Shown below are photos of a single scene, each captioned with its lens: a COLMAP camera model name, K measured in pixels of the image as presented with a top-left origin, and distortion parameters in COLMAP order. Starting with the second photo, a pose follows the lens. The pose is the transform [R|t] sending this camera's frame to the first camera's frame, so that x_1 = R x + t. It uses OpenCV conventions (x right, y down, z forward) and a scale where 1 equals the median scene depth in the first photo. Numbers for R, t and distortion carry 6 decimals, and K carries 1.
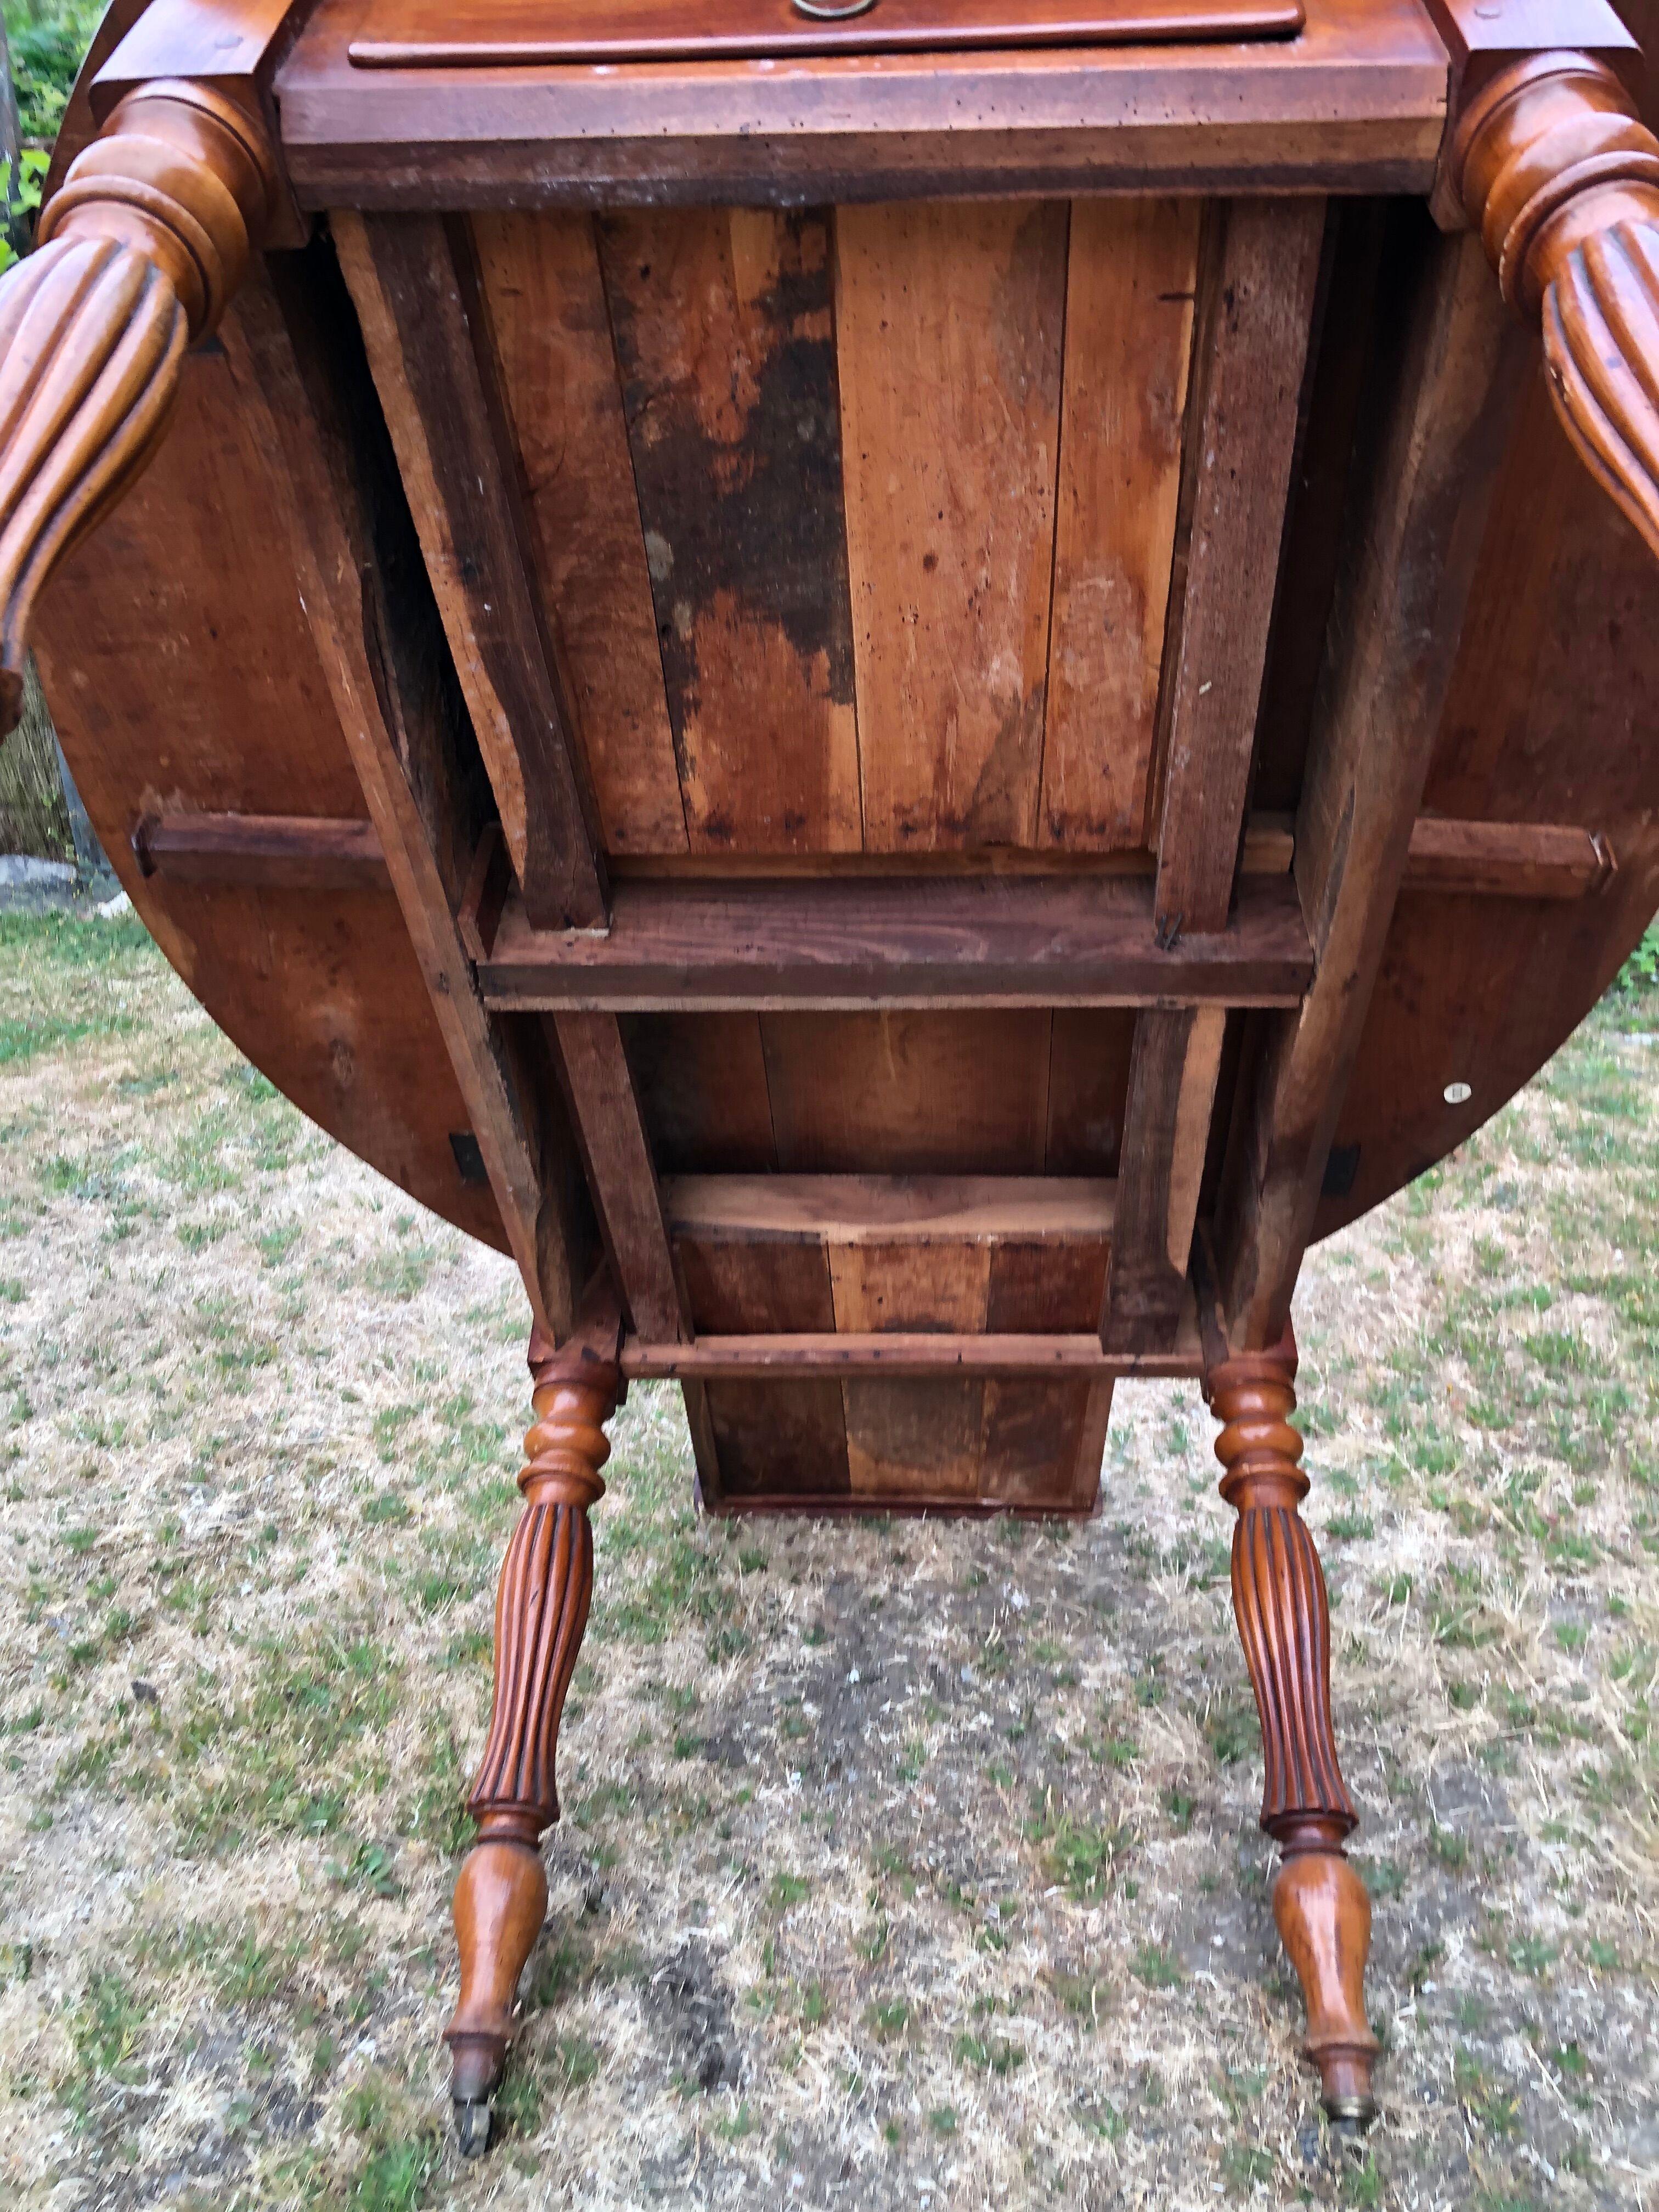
lens RADIAL K [[1840.7, 0, 827.3], [0, 1840.7, 1105.1], [0, 0, 1]] dist [0.012961, 0.014076]
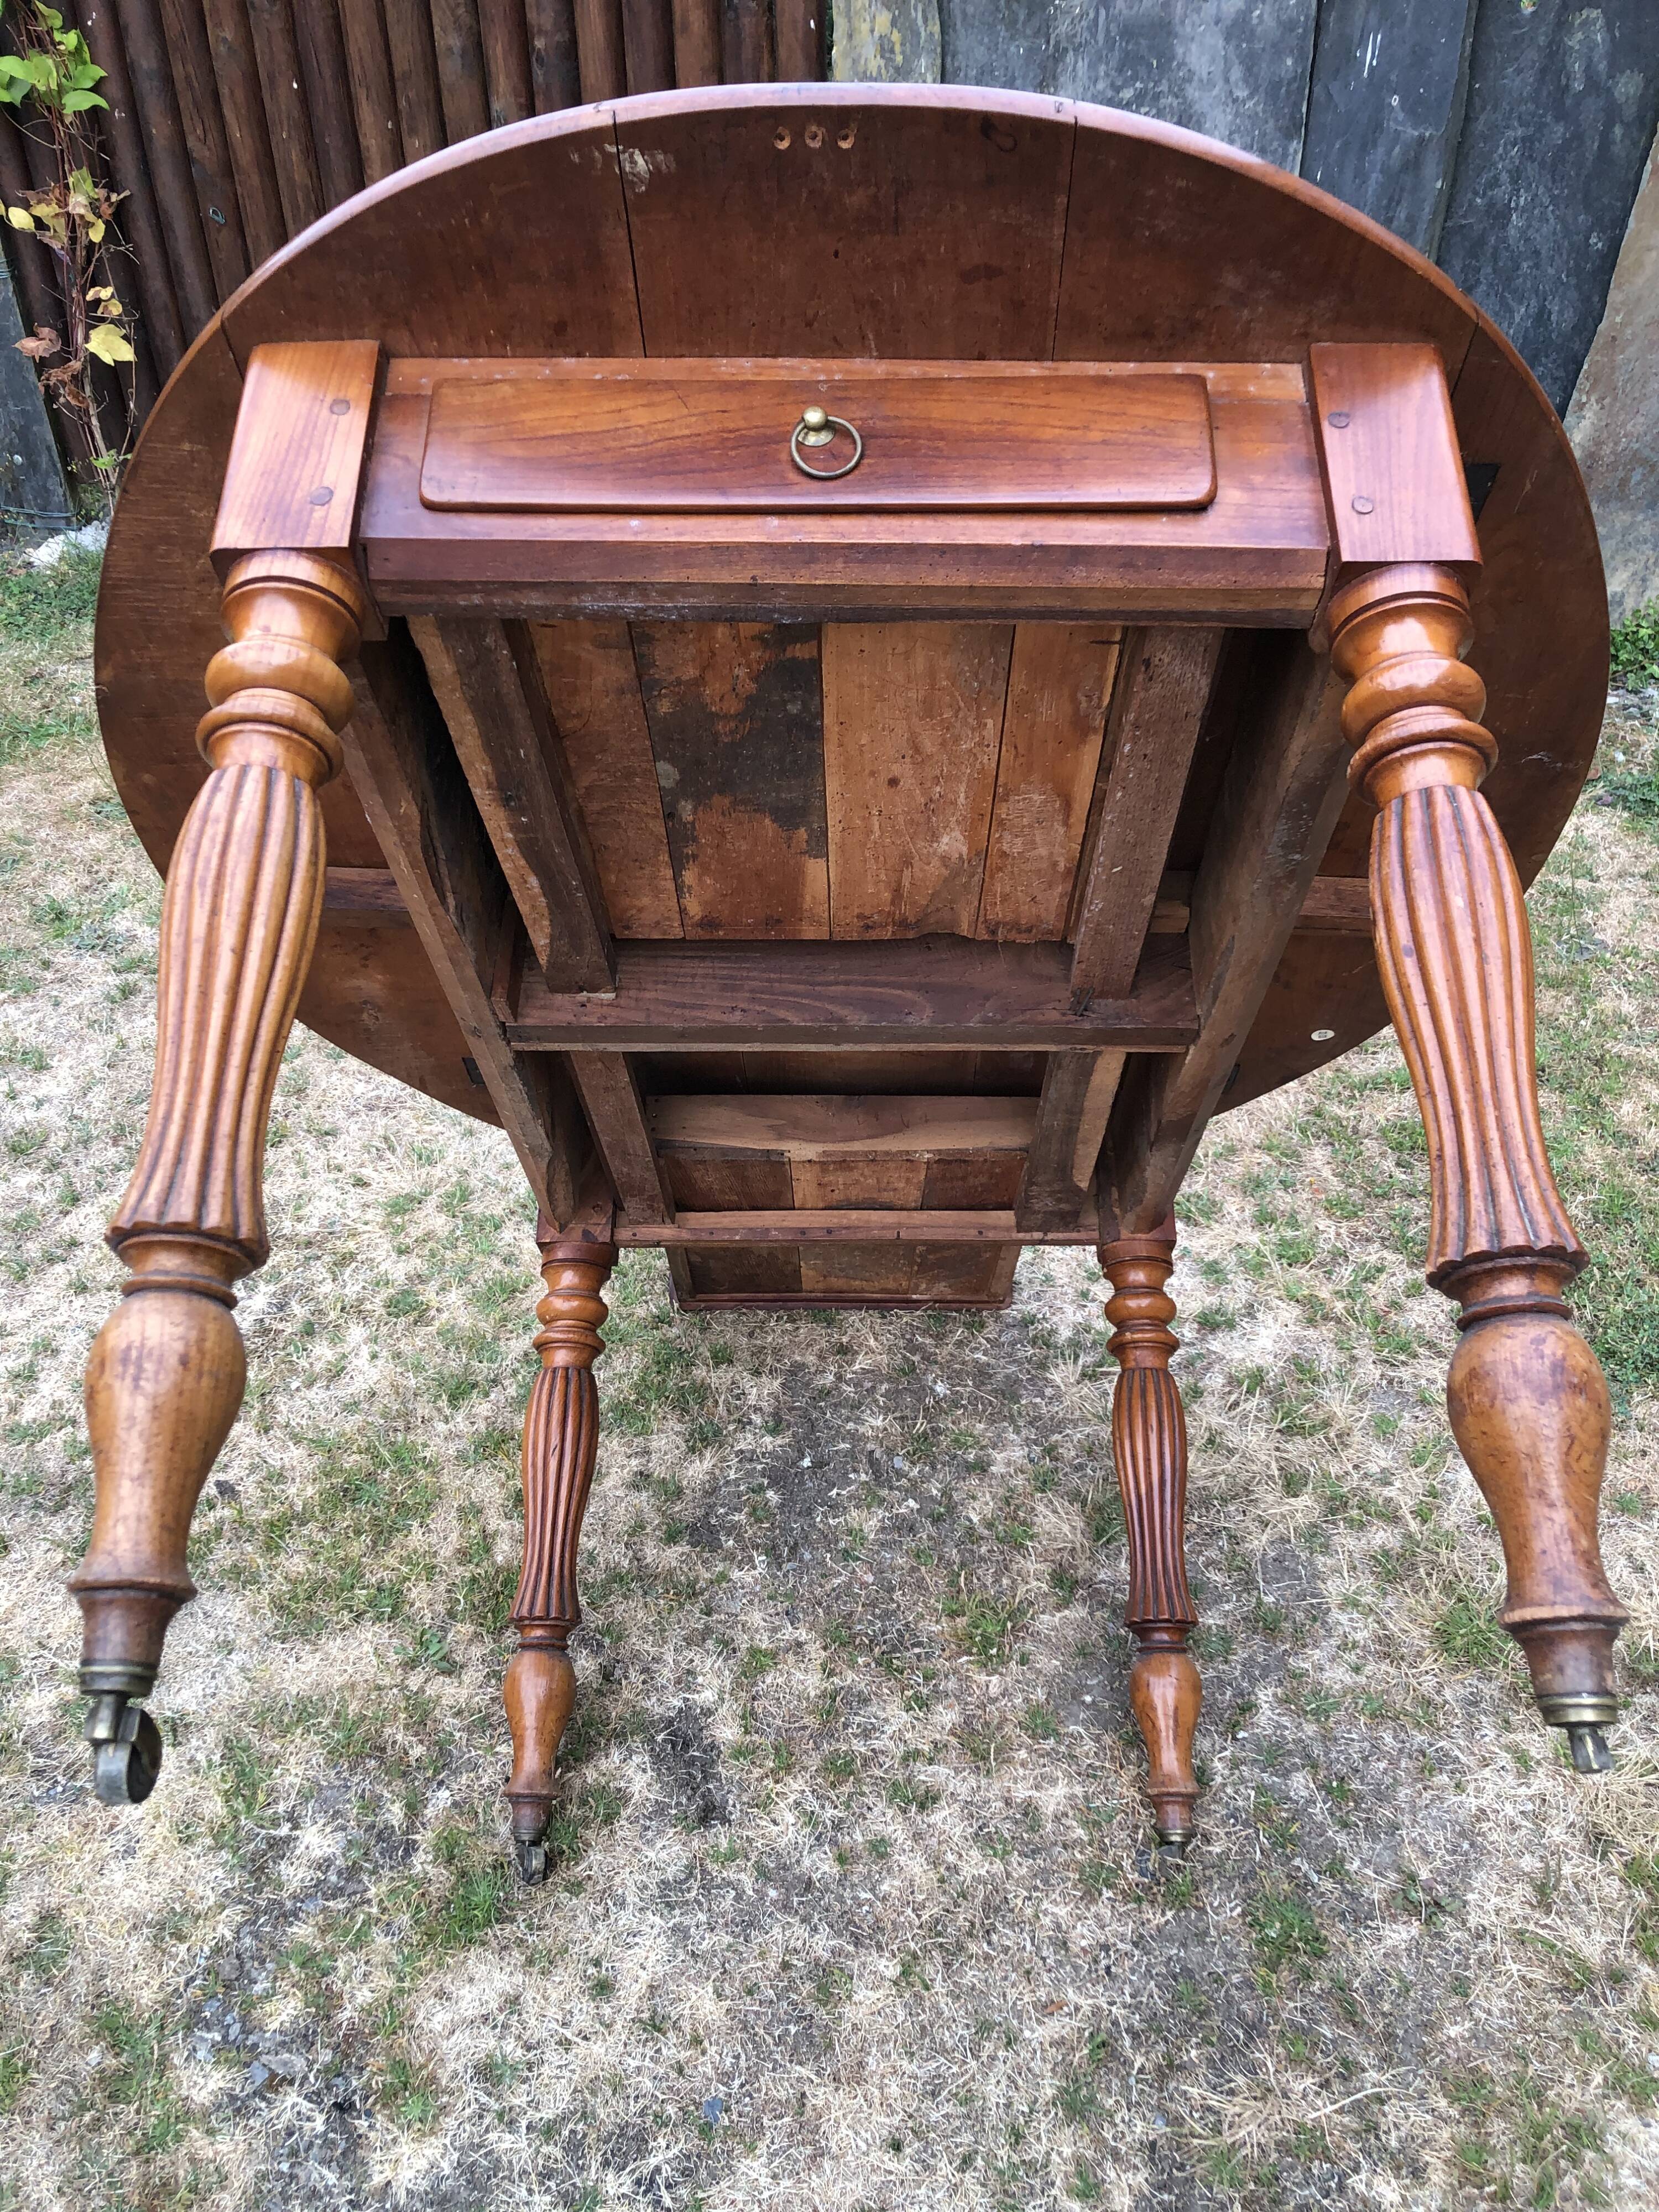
lens RADIAL K [[1815.6, 0, 826.4], [0, 1815.6, 1097.9], [0, 0, 1]] dist [0.011630, 0.008555]
pose [[0.999249, -0.006559, 0.038179, -0.018235], [-0.003828, 0.964018, 0.265811, -0.264768], [-0.038548, -0.265758, 0.963269, -0.109397]]
